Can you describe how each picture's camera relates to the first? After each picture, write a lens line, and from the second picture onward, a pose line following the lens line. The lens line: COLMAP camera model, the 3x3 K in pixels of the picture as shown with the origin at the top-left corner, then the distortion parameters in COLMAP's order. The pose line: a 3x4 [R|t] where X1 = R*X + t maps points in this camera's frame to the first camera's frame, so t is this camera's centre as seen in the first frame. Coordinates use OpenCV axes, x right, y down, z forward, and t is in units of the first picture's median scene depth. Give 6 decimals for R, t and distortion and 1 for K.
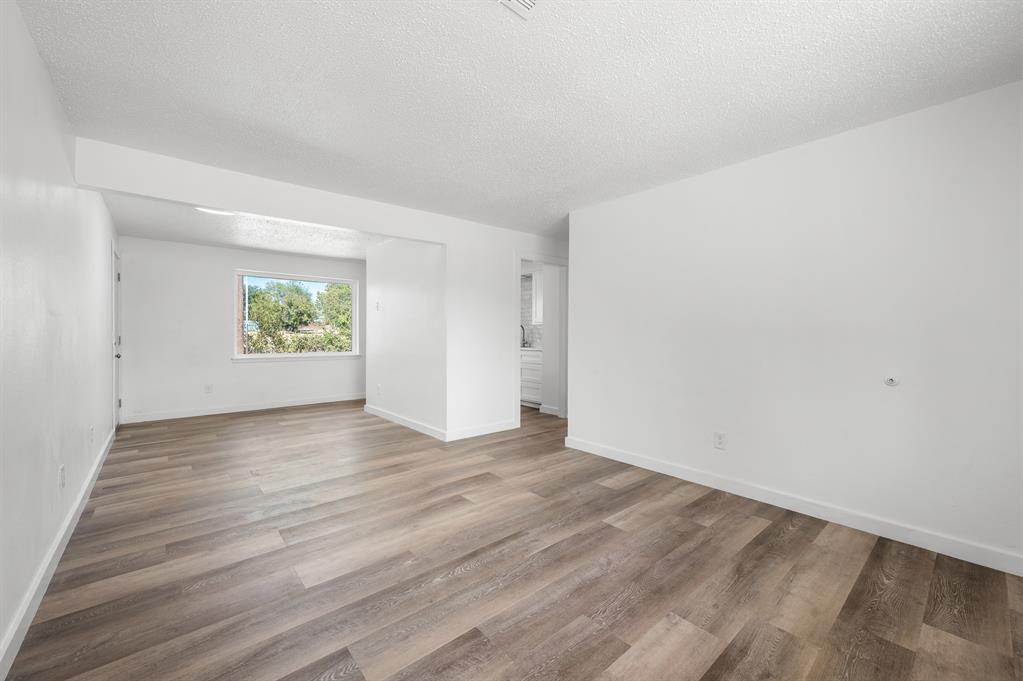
lens RADIAL K [[411.1, 0, 515.1], [0, 411.1, 337.6], [0, 0, 1]] dist [0.001122, 0.000274]
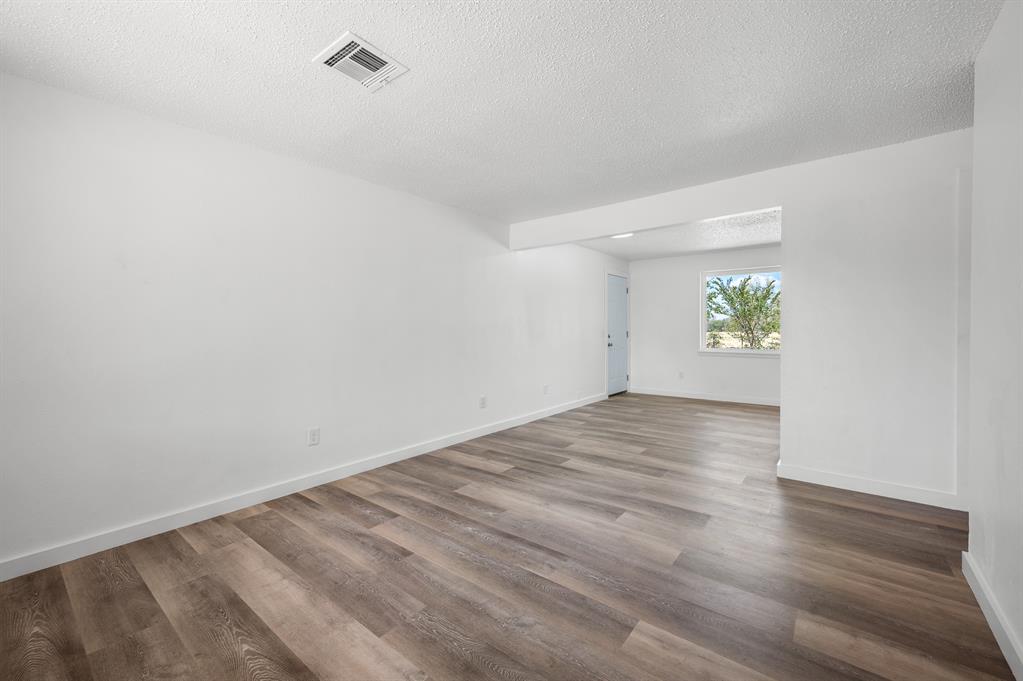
lens RADIAL K [[411.1, 0, 510.1], [0, 411.1, 342.5], [0, 0, 1]] dist [0.001122, 0.000274]
pose [[0.182044, 0.027165, -0.982915, 0.852442], [-0.003762, 0.999630, 0.026930, -0.008014], [0.983283, -0.001205, 0.182079, 0.728263]]
